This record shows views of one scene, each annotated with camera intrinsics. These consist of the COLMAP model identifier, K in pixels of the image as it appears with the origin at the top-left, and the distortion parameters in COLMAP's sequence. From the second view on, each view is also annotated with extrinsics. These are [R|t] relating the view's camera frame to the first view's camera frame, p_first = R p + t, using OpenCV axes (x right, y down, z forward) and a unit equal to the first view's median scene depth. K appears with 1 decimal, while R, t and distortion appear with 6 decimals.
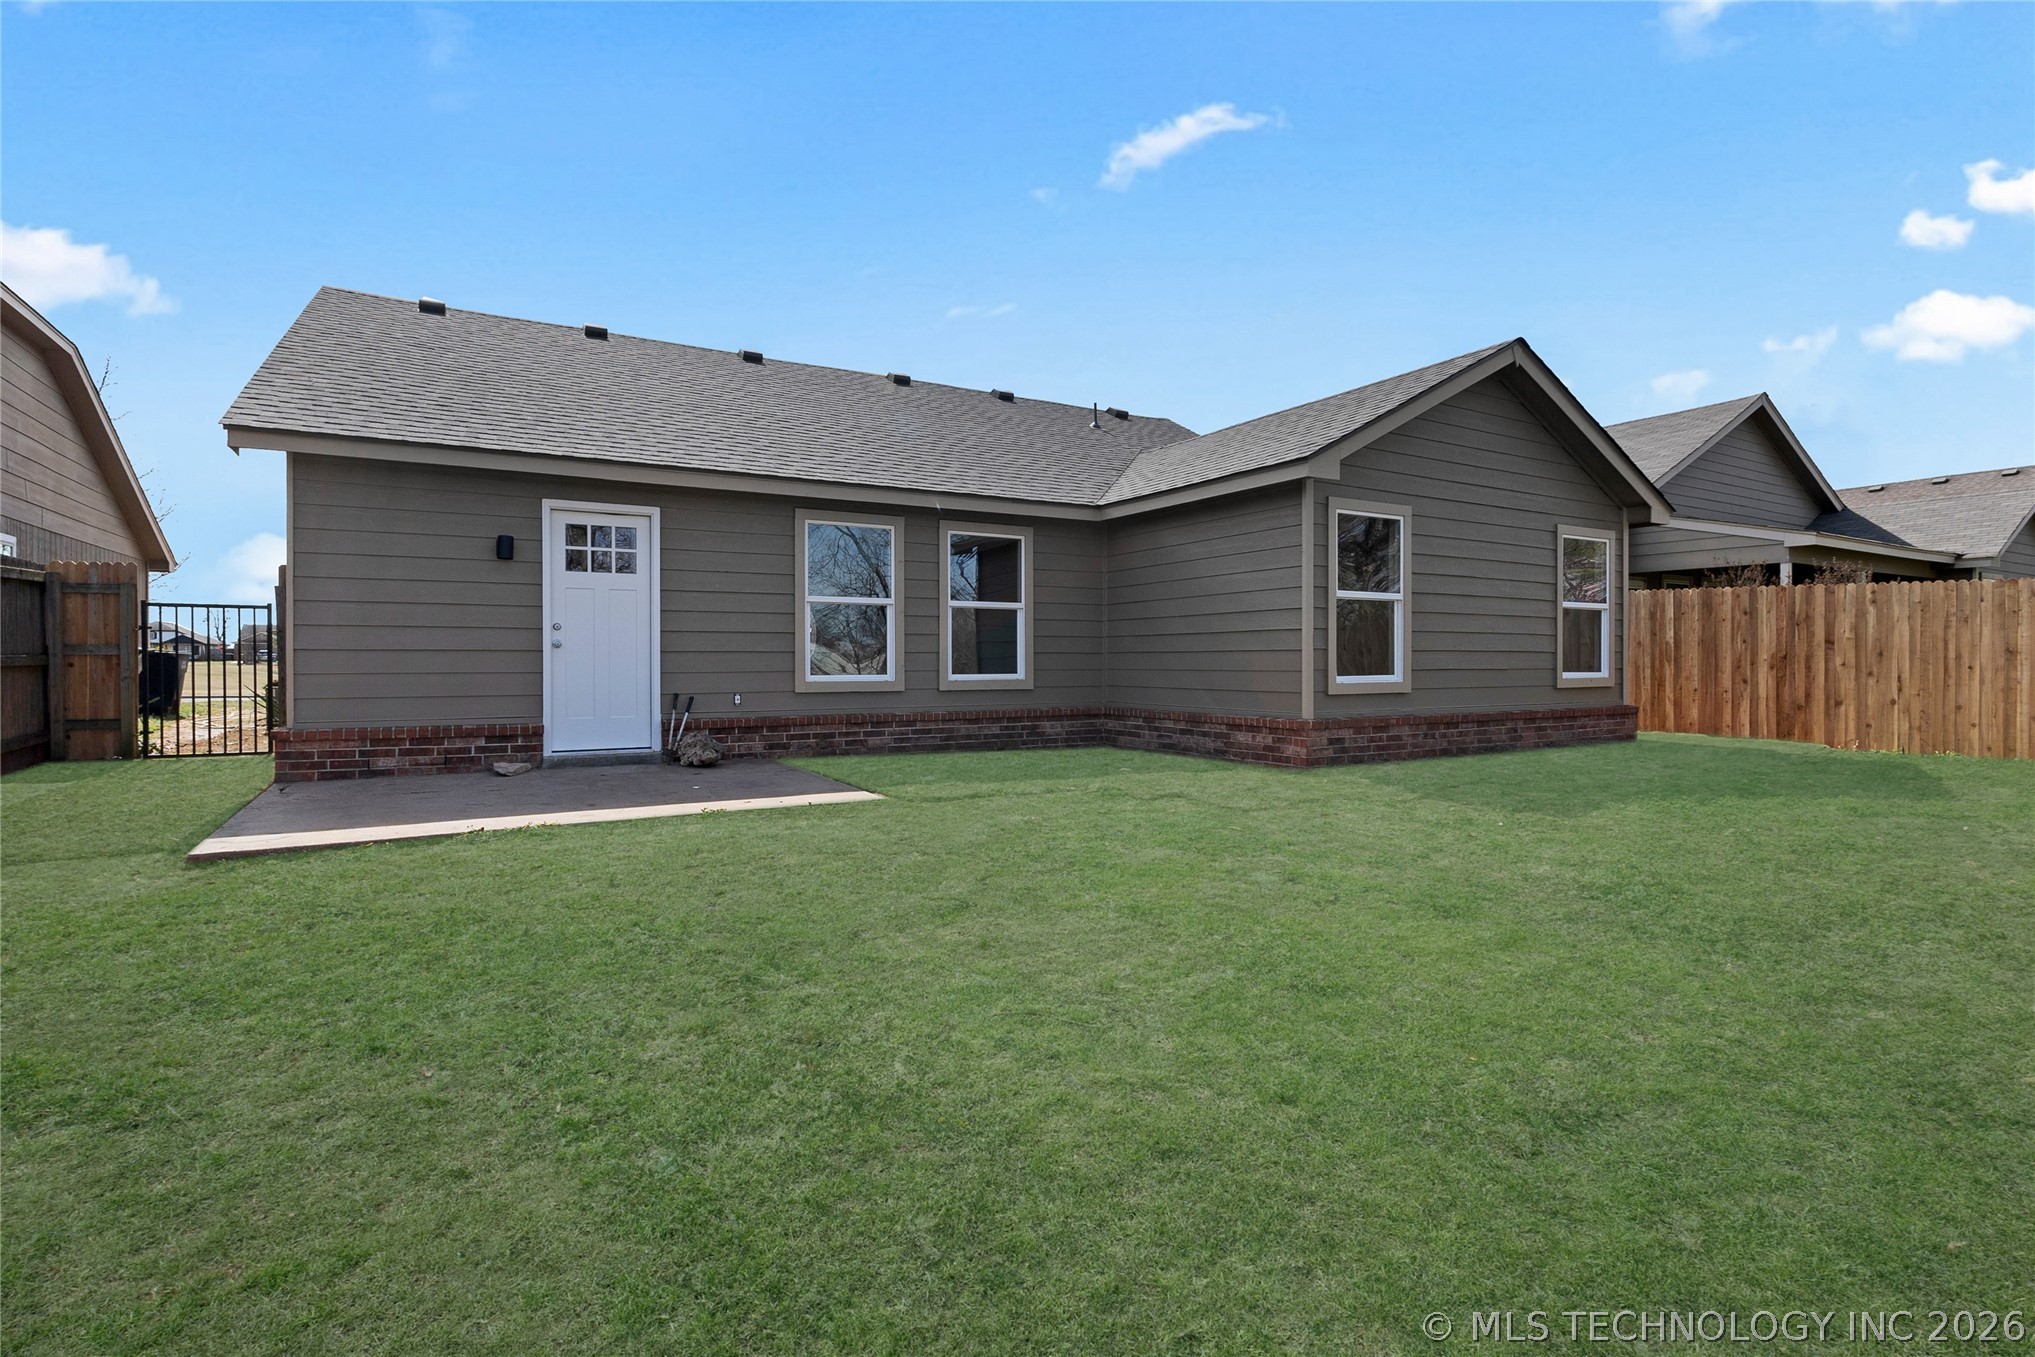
lens RADIAL K [[948.0, 0, 993.9], [0, 948.0, 656.1], [0, 0, 1]] dist [-0.003626, -0.000037]
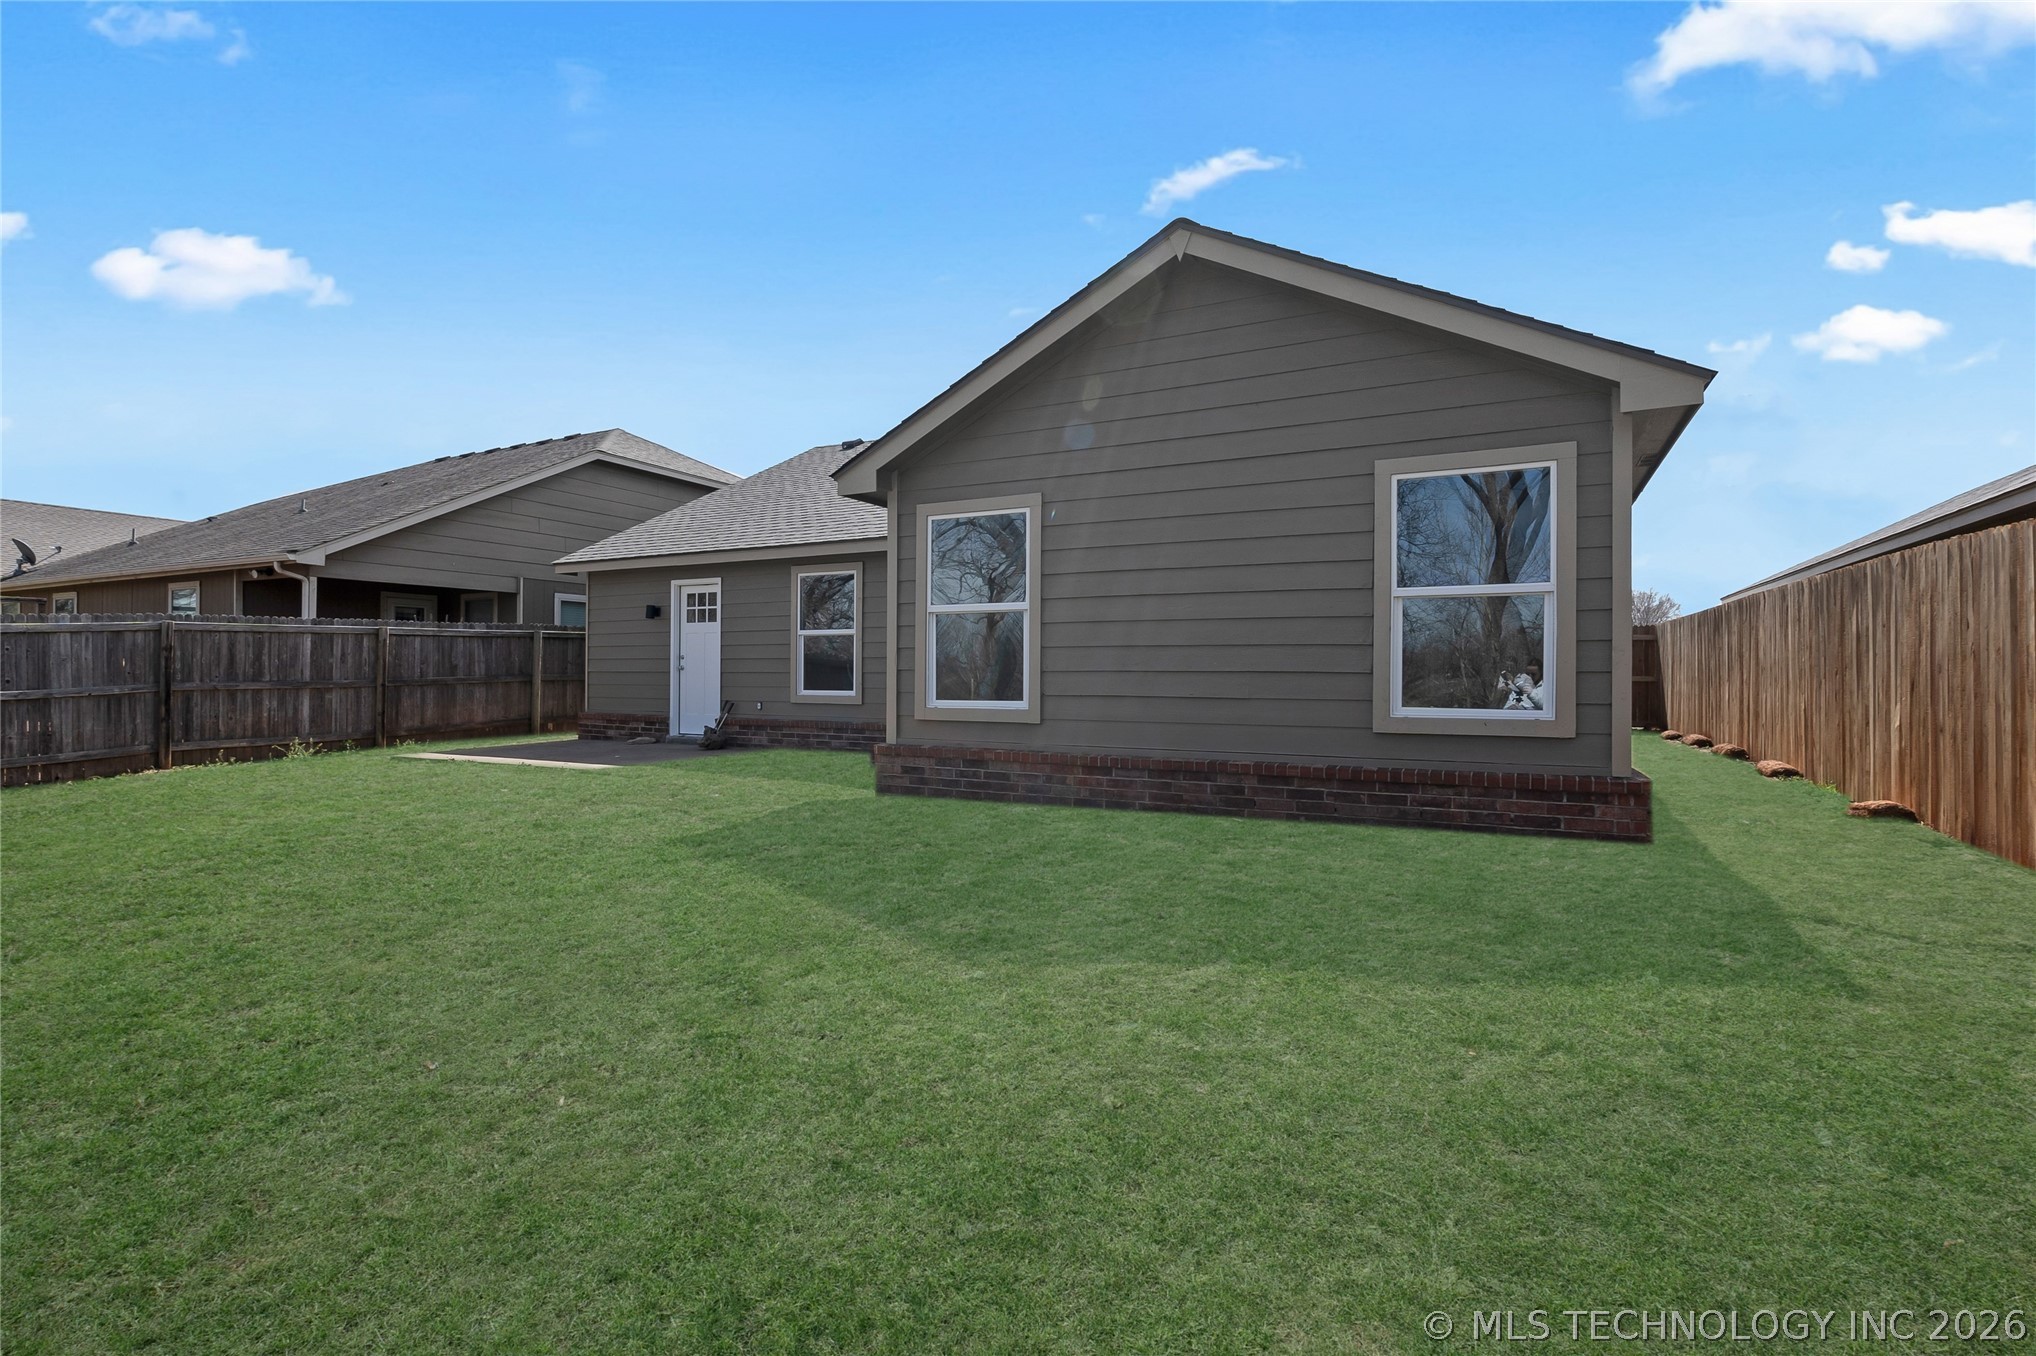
lens RADIAL K [[919.6, 0, 1000.7], [0, 919.6, 677.4], [0, 0, 1]] dist [-0.008185, 0.000285]
pose [[0.550636, 0.005289, -0.834729, 1.121682], [-0.003404, 0.999986, 0.004091, -0.004264], [0.834739, 0.000589, 0.550646, 0.563422]]
